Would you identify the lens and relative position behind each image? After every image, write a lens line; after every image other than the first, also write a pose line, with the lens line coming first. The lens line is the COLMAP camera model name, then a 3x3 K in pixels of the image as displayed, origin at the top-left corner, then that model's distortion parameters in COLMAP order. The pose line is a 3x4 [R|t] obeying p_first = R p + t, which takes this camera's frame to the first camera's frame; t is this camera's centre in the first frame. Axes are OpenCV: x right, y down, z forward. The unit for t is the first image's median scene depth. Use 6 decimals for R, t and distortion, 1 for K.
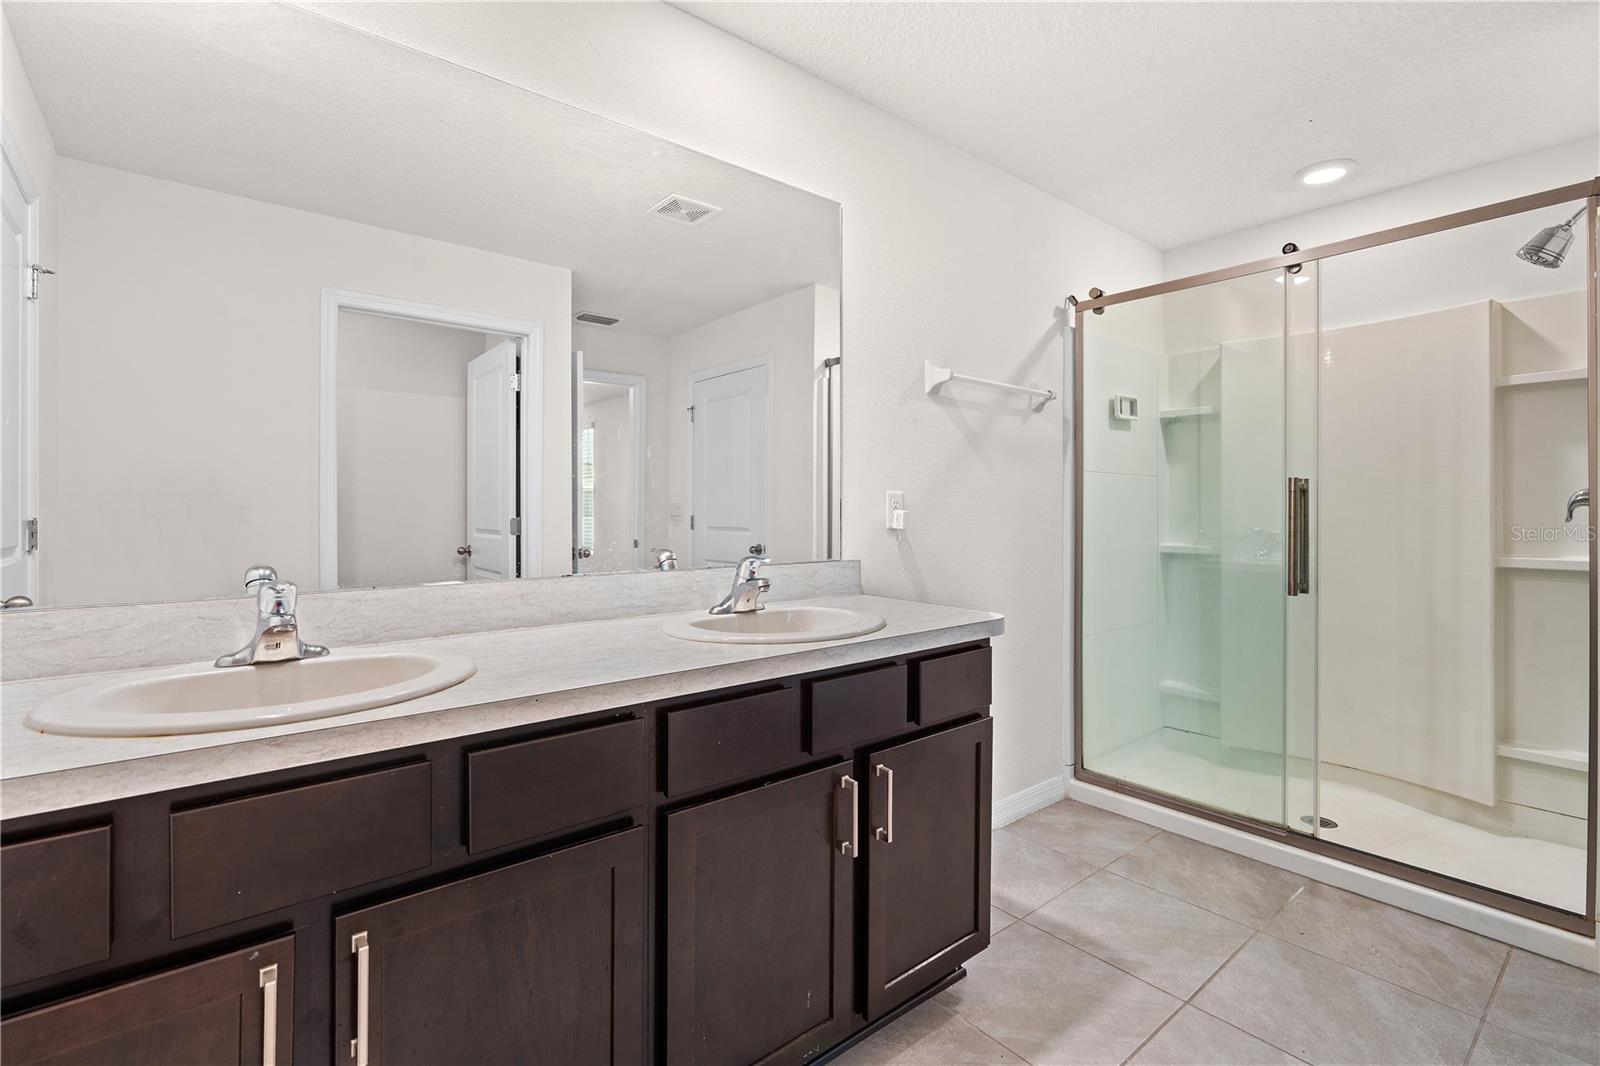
lens RADIAL K [[728.0, 0, 792.2], [0, 728.0, 527.8], [0, 0, 1]] dist [-0.013847, 0.003438]
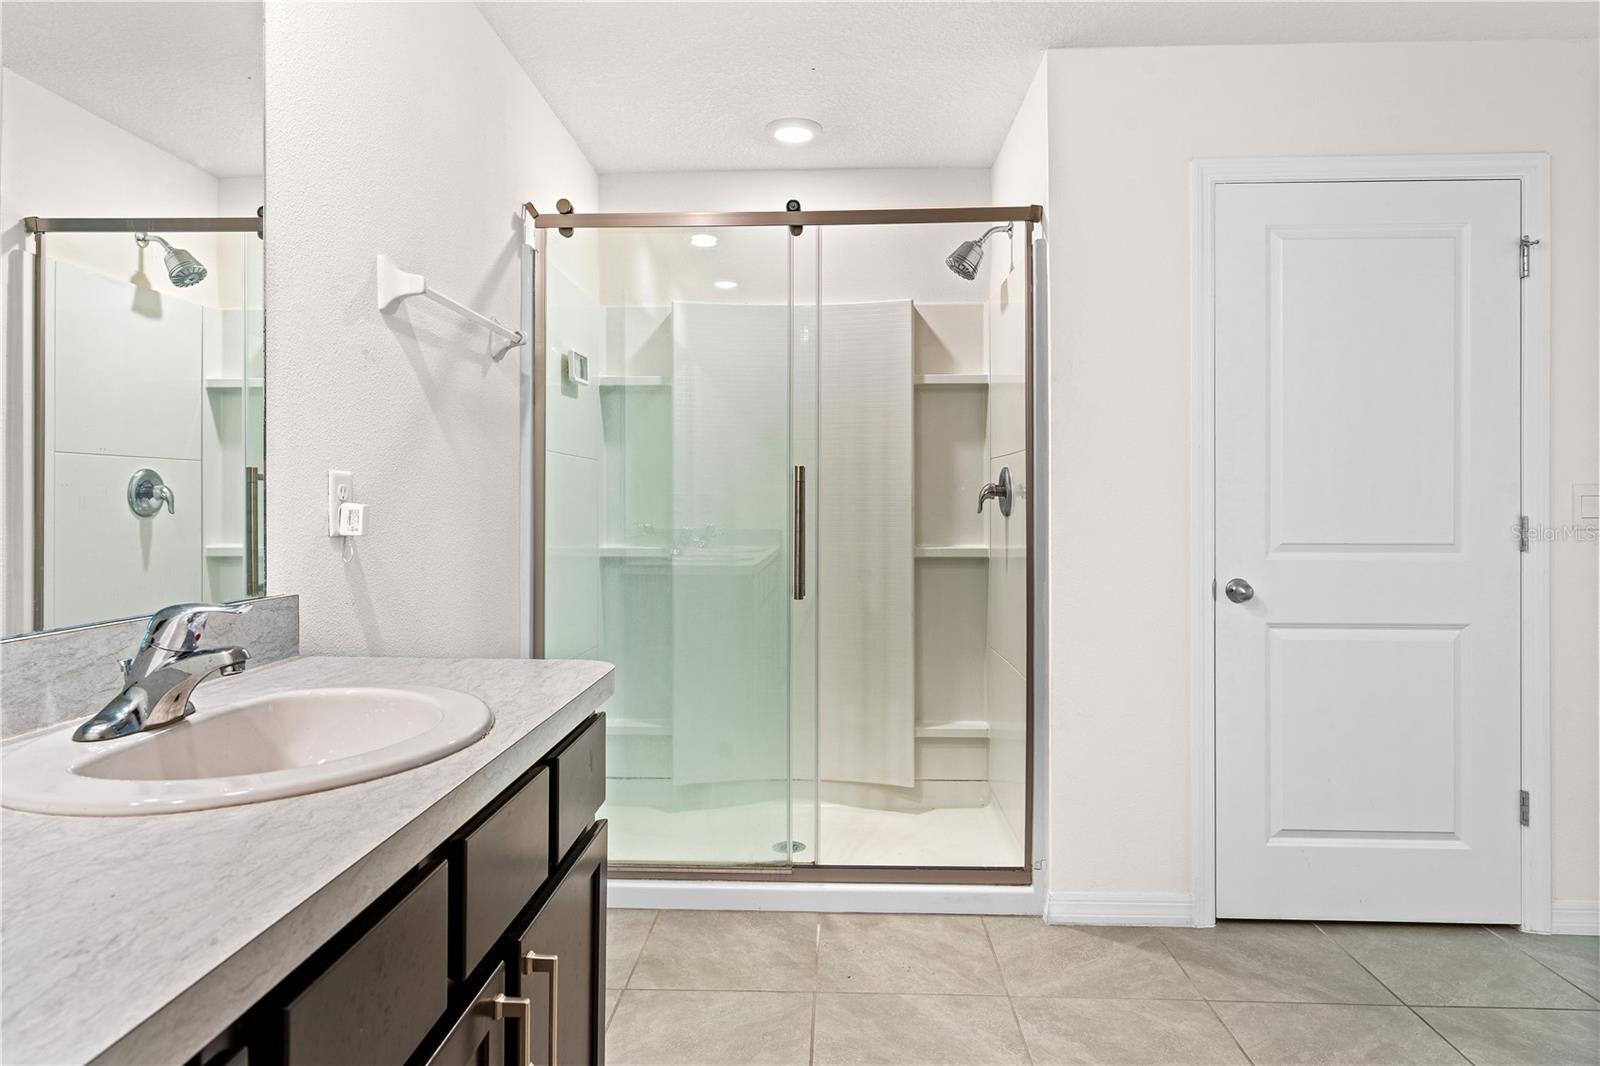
lens RADIAL K [[963.4, 0, 801.2], [0, 963.4, 521.3], [0, 0, 1]] dist [-0.006684, 0.001118]
pose [[0.659854, -0.015455, 0.751235, -0.179750], [0.020409, 0.999788, 0.002642, -0.004277], [-0.751117, 0.013589, 0.660030, 0.208040]]
